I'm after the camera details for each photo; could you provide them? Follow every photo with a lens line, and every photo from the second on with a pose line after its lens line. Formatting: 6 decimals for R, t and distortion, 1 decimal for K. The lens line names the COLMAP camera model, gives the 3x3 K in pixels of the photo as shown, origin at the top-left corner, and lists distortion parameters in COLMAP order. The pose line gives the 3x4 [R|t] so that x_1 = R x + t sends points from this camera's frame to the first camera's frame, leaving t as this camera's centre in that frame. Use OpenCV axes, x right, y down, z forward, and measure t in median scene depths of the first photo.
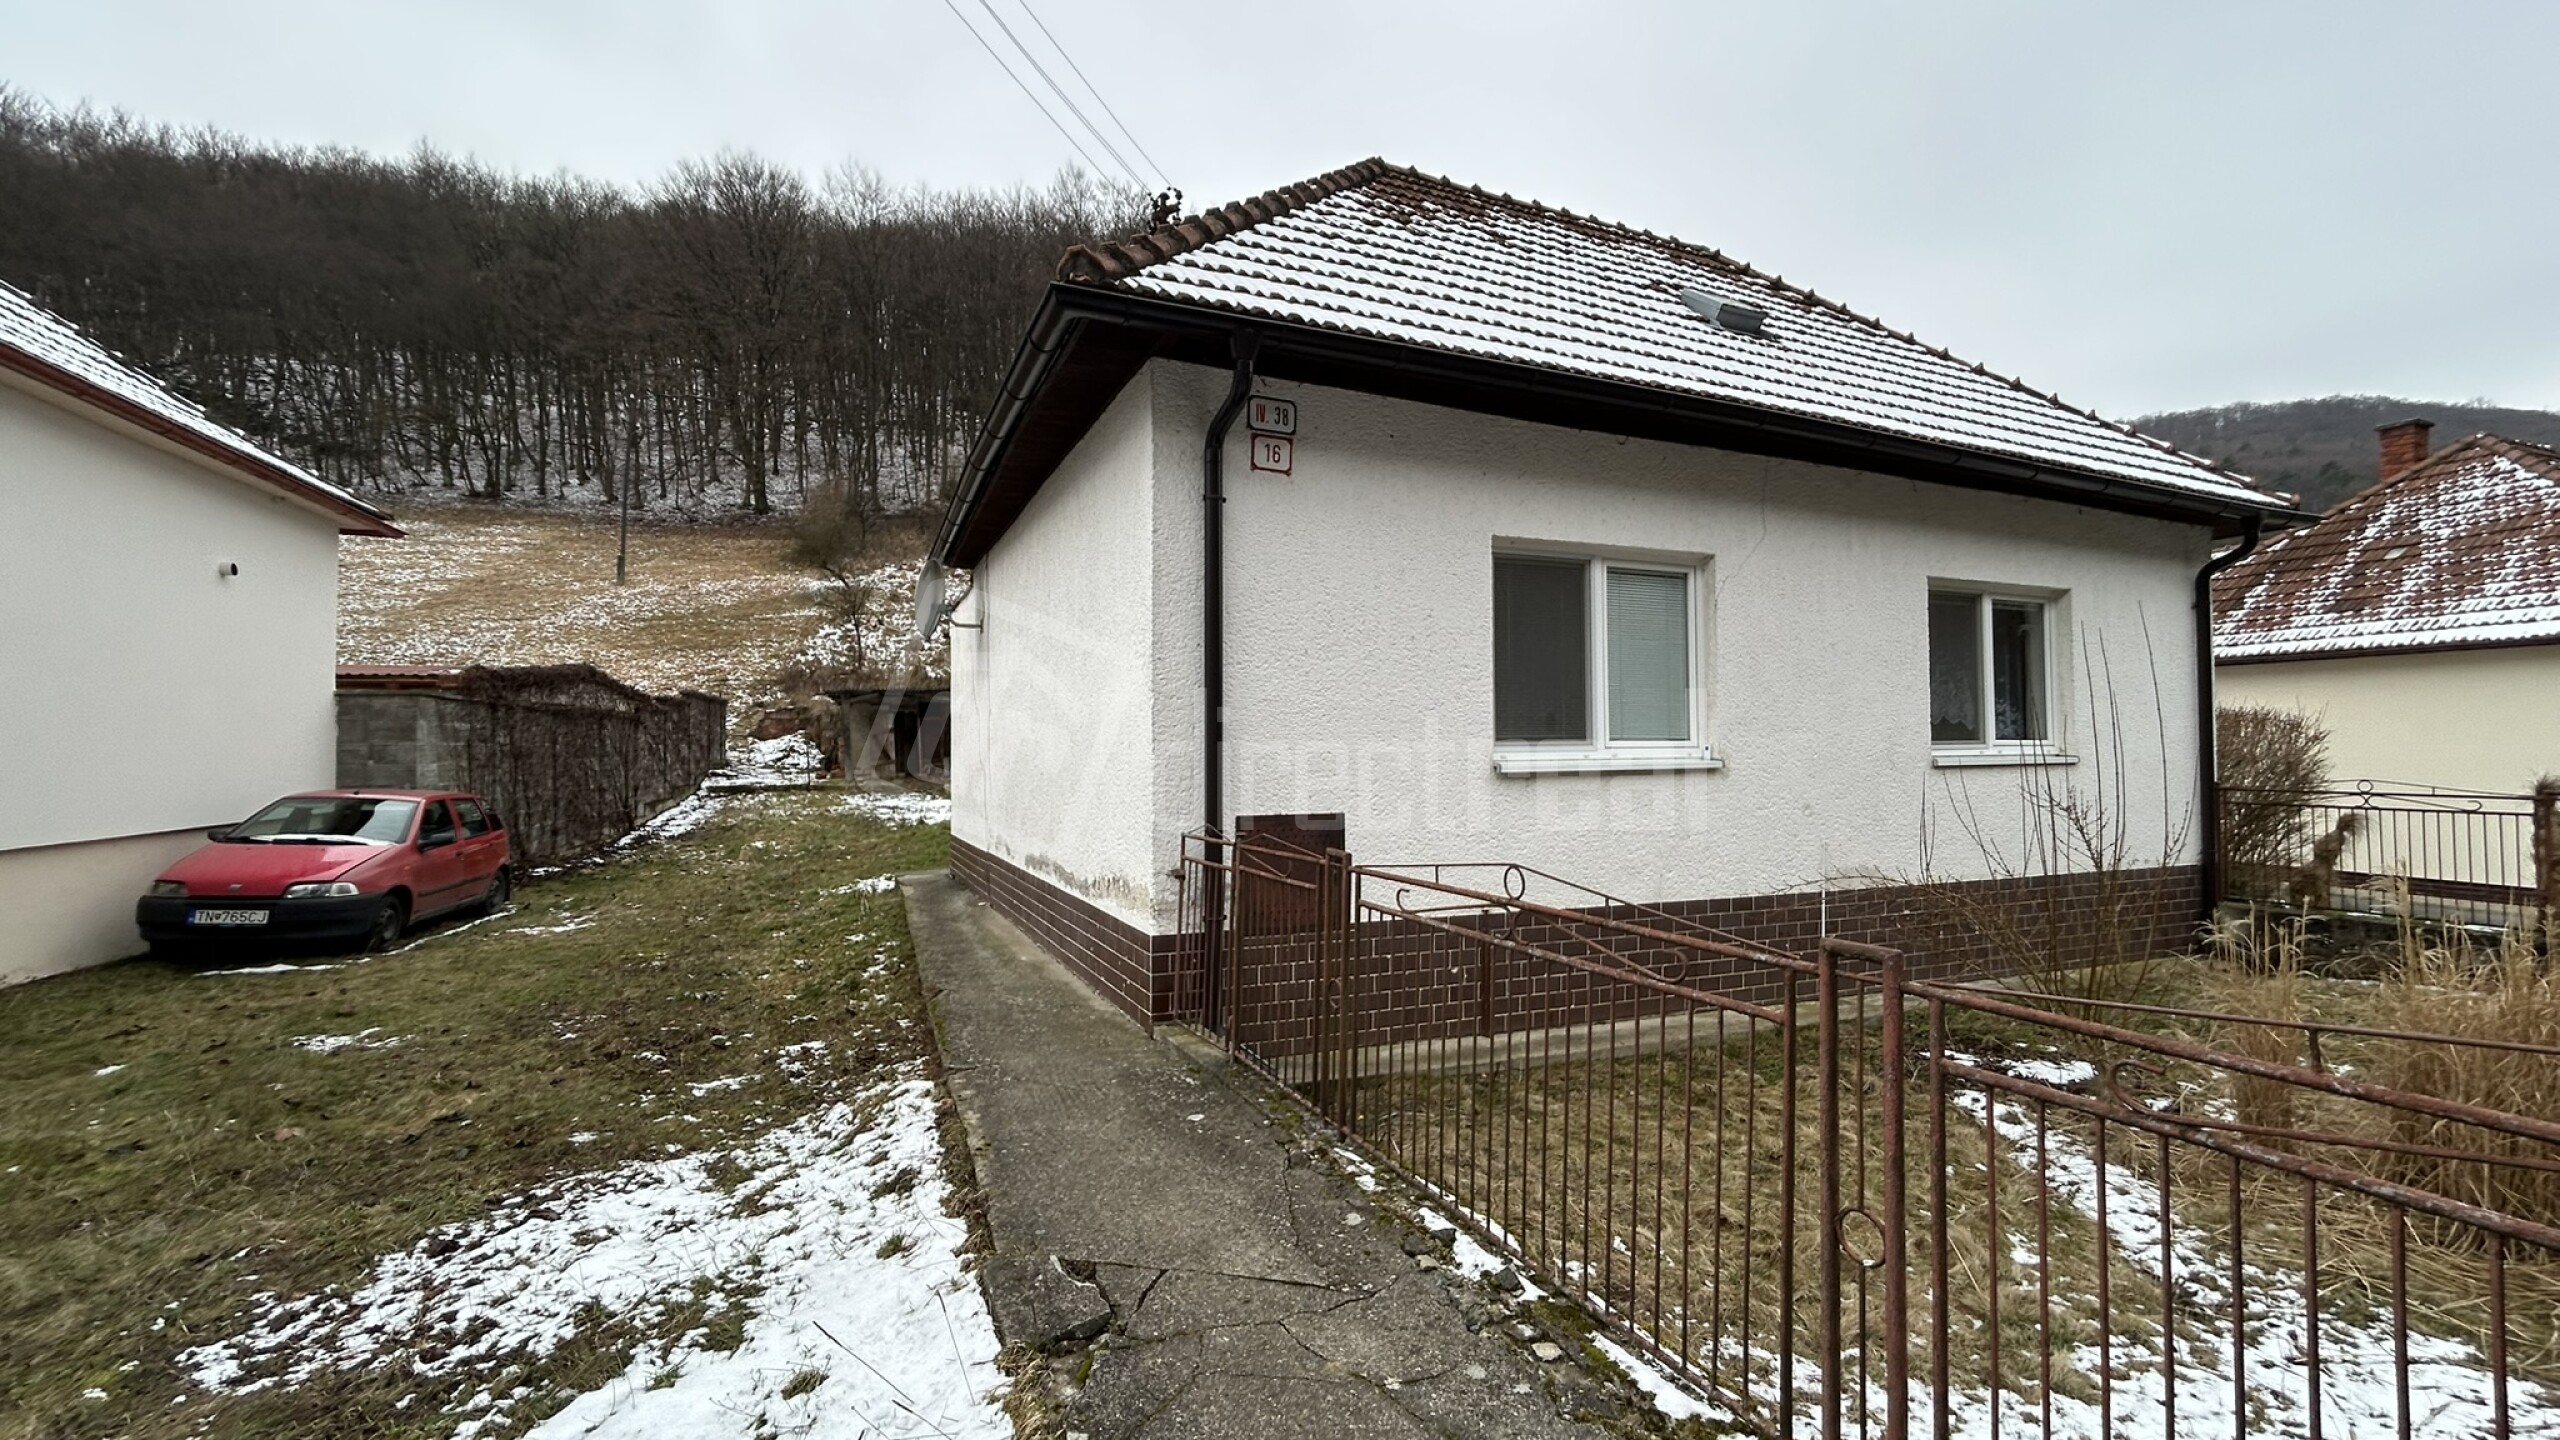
lens RADIAL K [[1025.9, 0, 1280.0], [0, 1025.9, 720.0], [0, 0, 1]] dist [-0.003154, -0.000282]
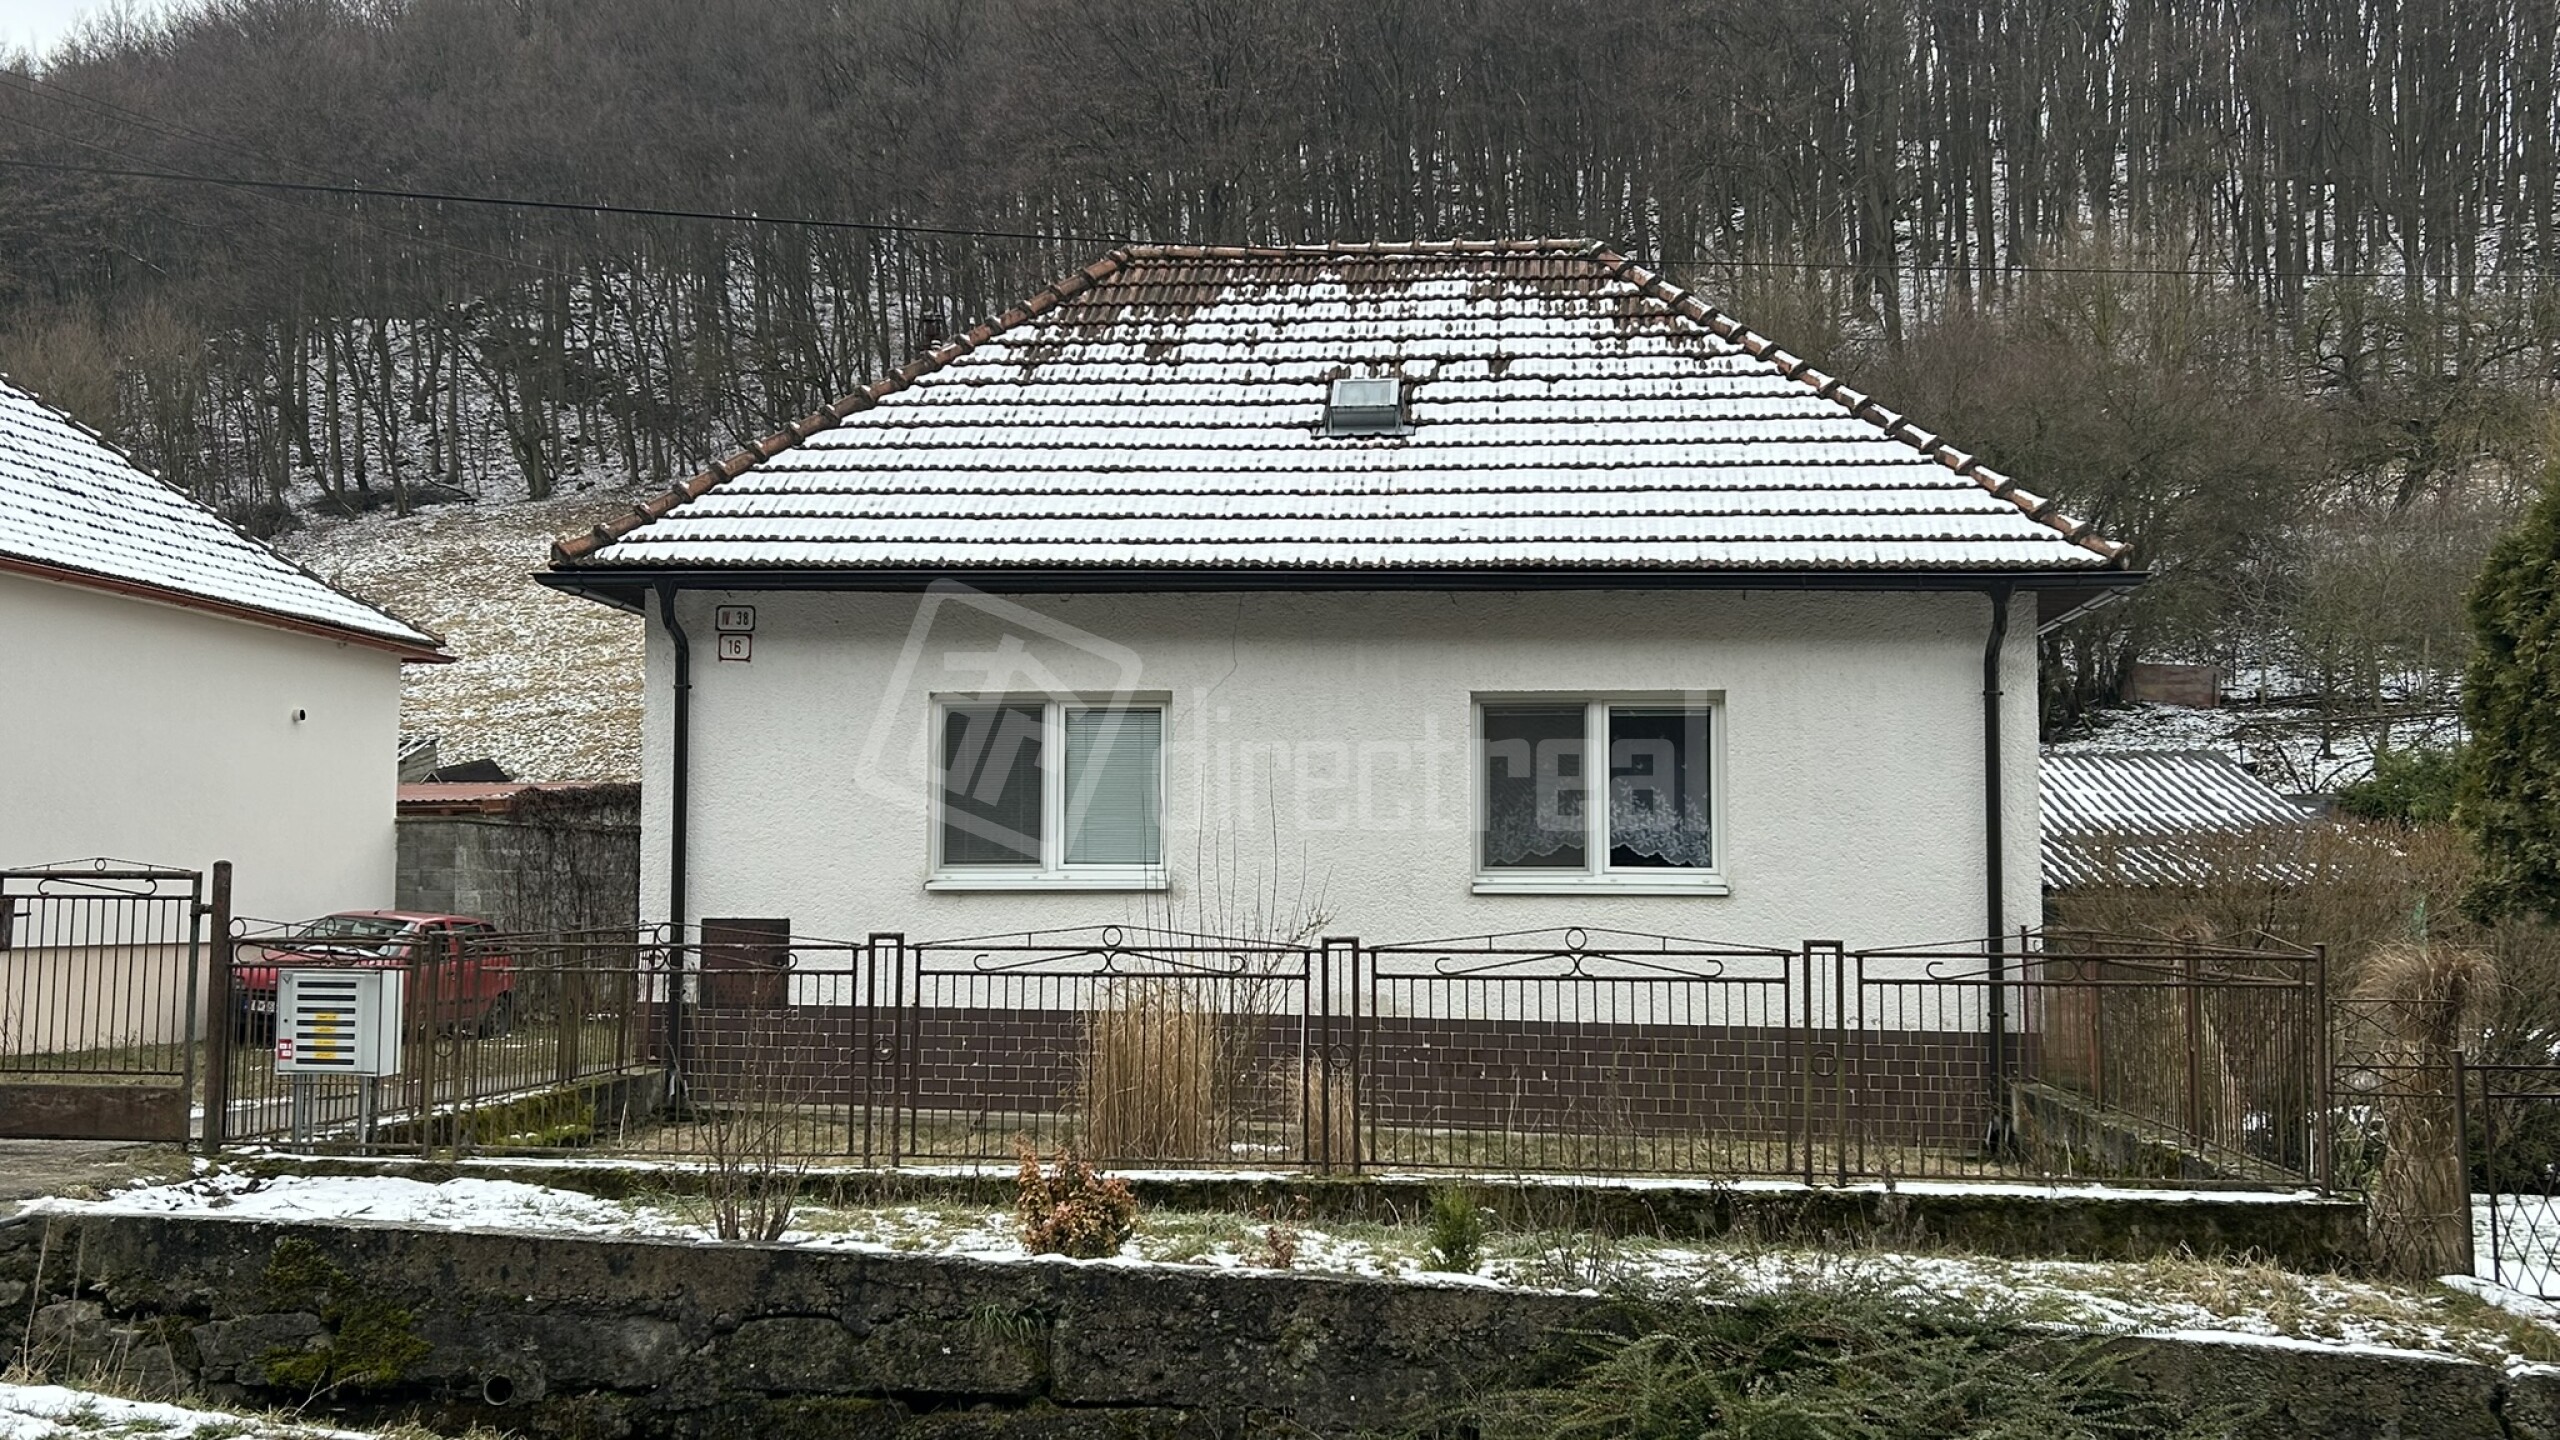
lens RADIAL K [[2241.0, 0, 1280.0], [0, 2241.0, 720.0], [0, 0, 1]] dist [-0.001415, -0.000488]
pose [[0.882367, -0.029798, -0.469617, 0.842107], [0.006255, 0.998648, -0.051614, -0.005115], [0.470520, 0.042605, 0.881360, -0.519954]]
